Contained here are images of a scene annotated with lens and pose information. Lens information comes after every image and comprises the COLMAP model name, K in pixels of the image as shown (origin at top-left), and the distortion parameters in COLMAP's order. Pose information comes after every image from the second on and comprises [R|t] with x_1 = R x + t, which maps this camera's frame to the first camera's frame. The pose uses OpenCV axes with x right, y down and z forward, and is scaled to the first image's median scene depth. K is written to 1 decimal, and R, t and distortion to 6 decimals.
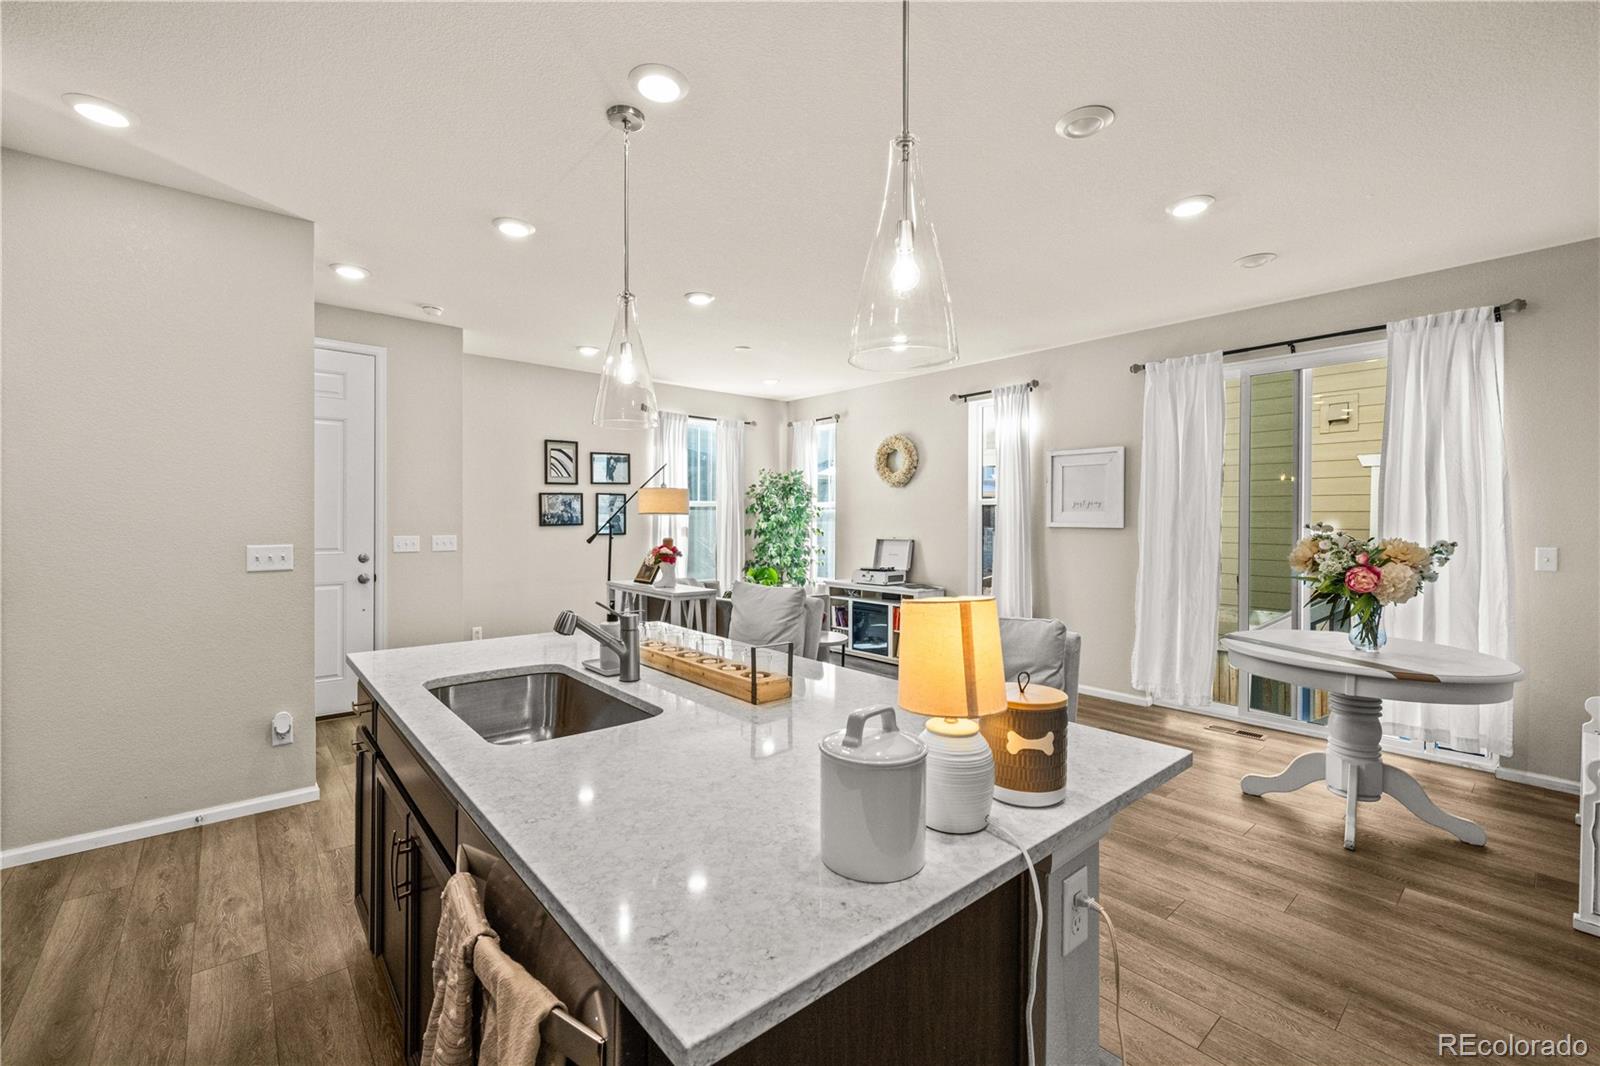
lens RADIAL K [[670.7, 0, 803.1], [0, 670.7, 520.4], [0, 0, 1]] dist [-0.001129, -0.000058]
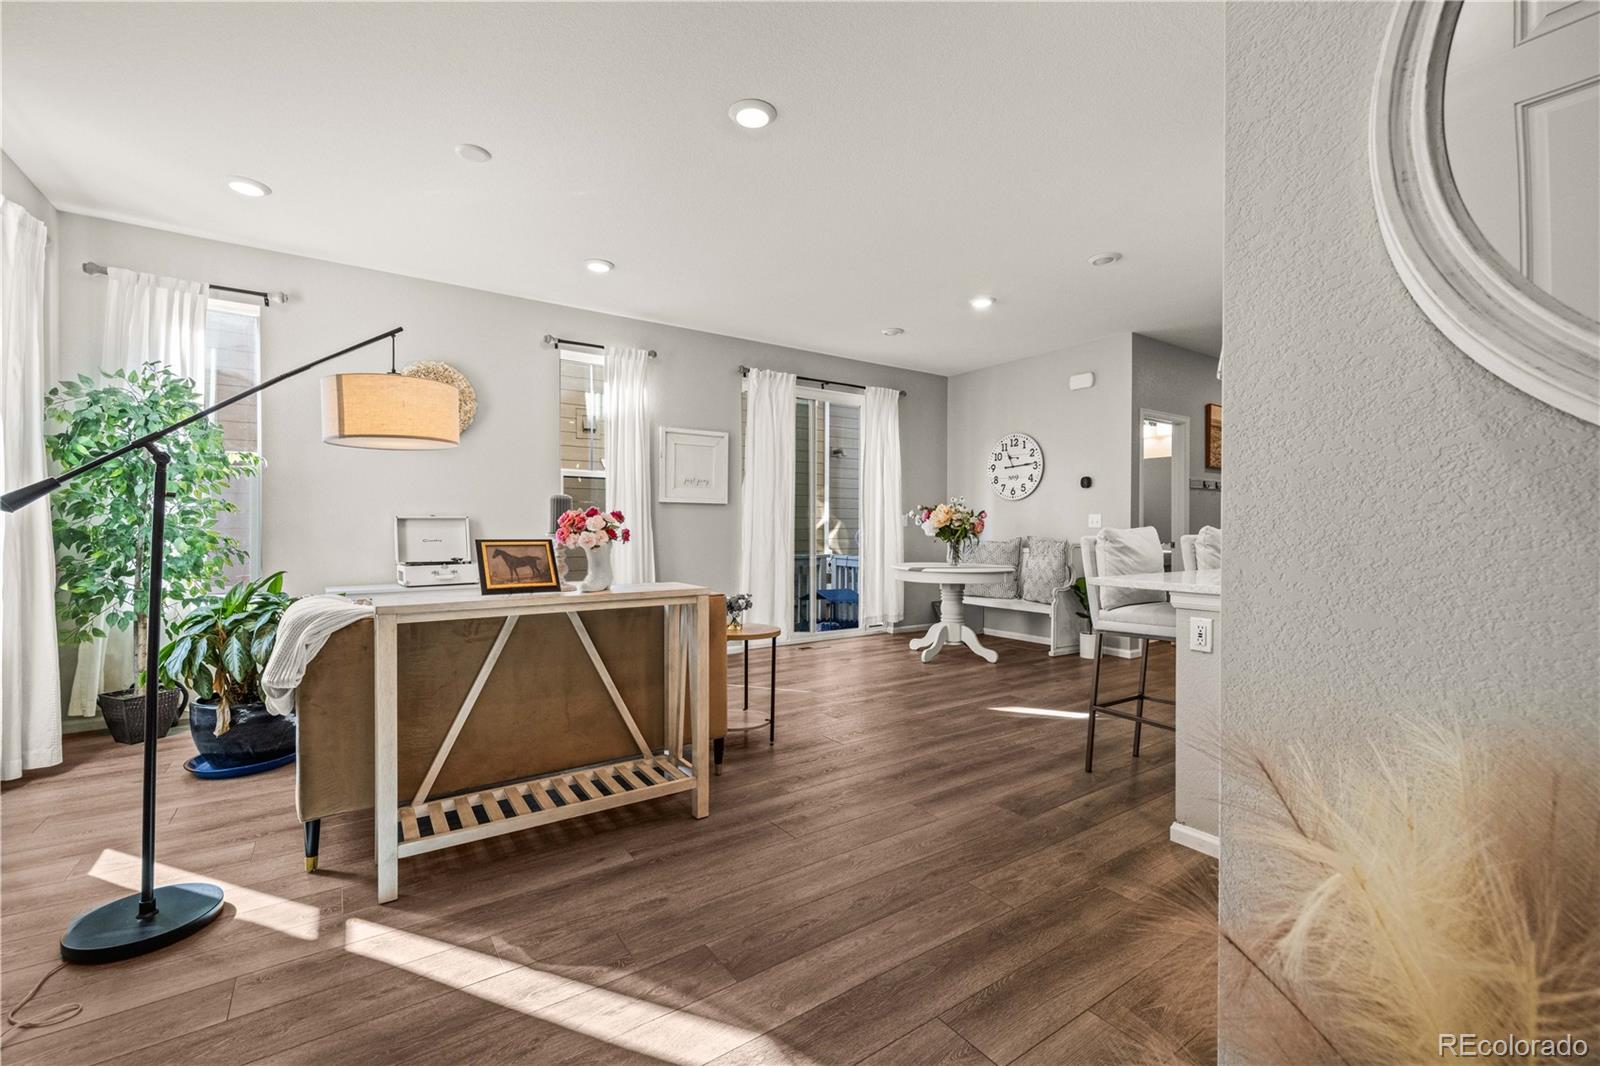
lens RADIAL K [[670.7, 0, 805.5], [0, 670.7, 533.5], [0, 0, 1]] dist [-0.001129, -0.000058]
pose [[0.101834, -0.013656, 0.994708, -0.591660], [0.001815, 0.999907, 0.013542, 0.041874], [-0.994800, 0.000427, 0.101849, 0.672139]]
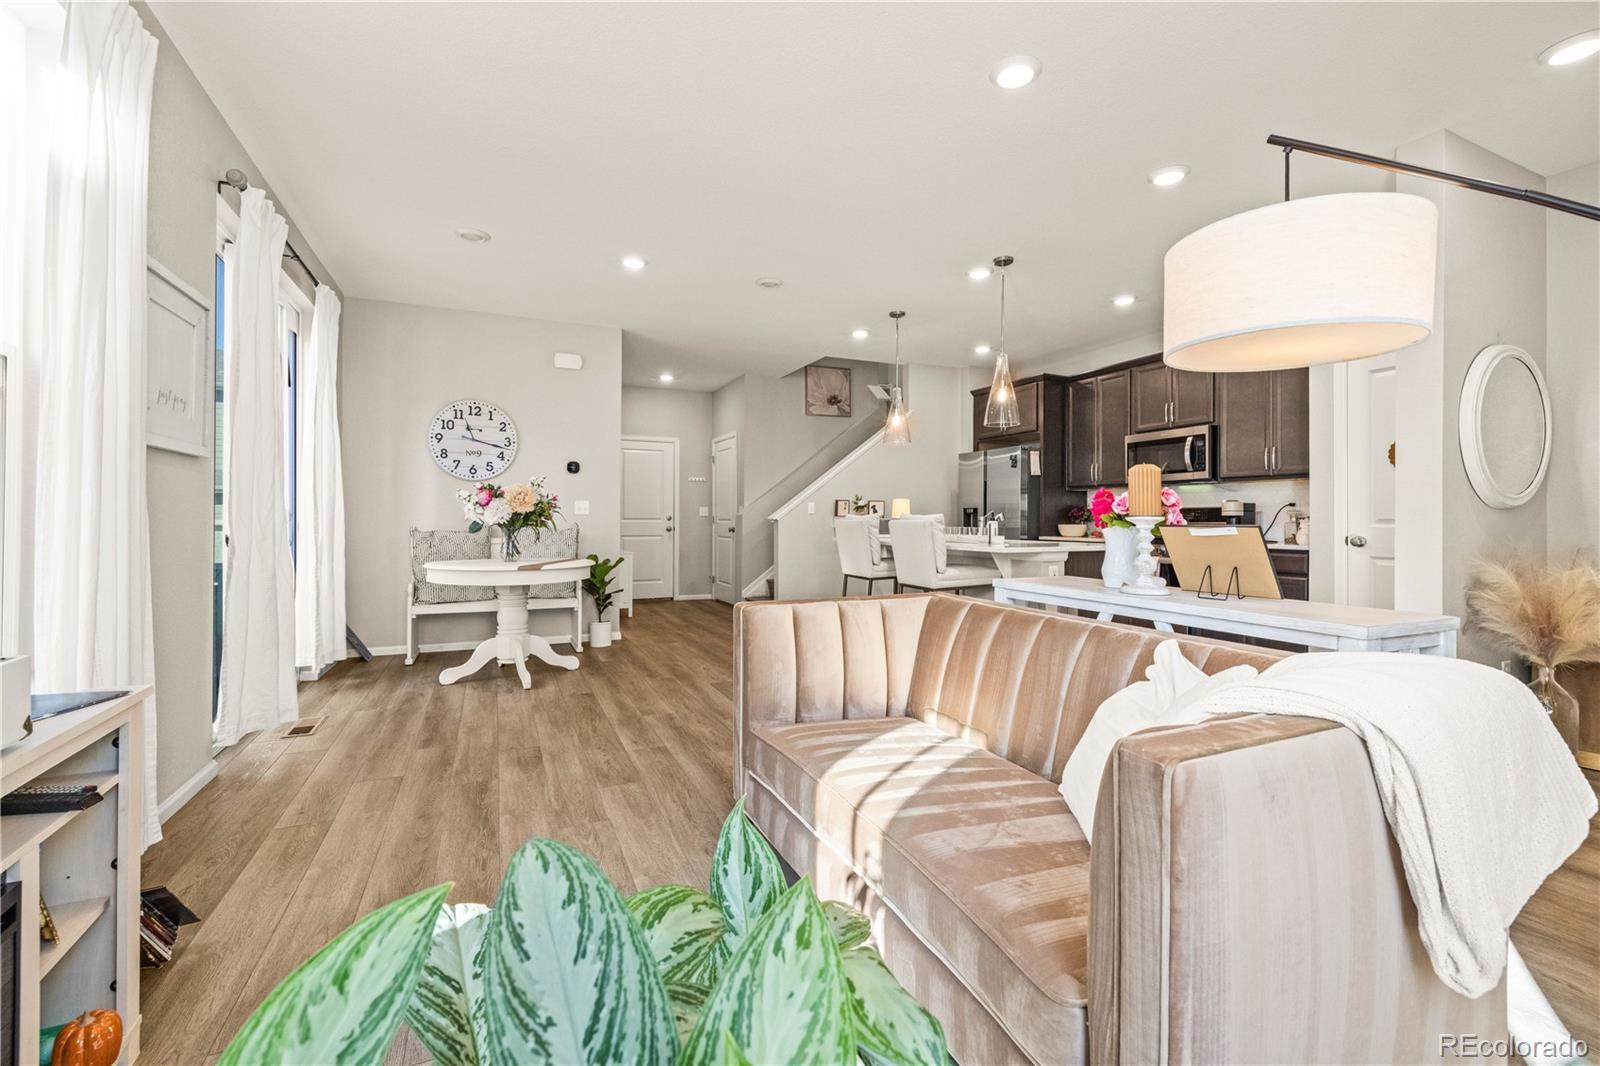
lens RADIAL K [[670.7, 0, 799.7], [0, 670.7, 520.2], [0, 0, 1]] dist [-0.001129, -0.000058]
pose [[-0.958584, -0.008718, 0.284678, -0.107260], [-0.007137, 0.999953, 0.006590, 0.047660], [-0.284722, 0.004285, -0.958601, 1.229946]]
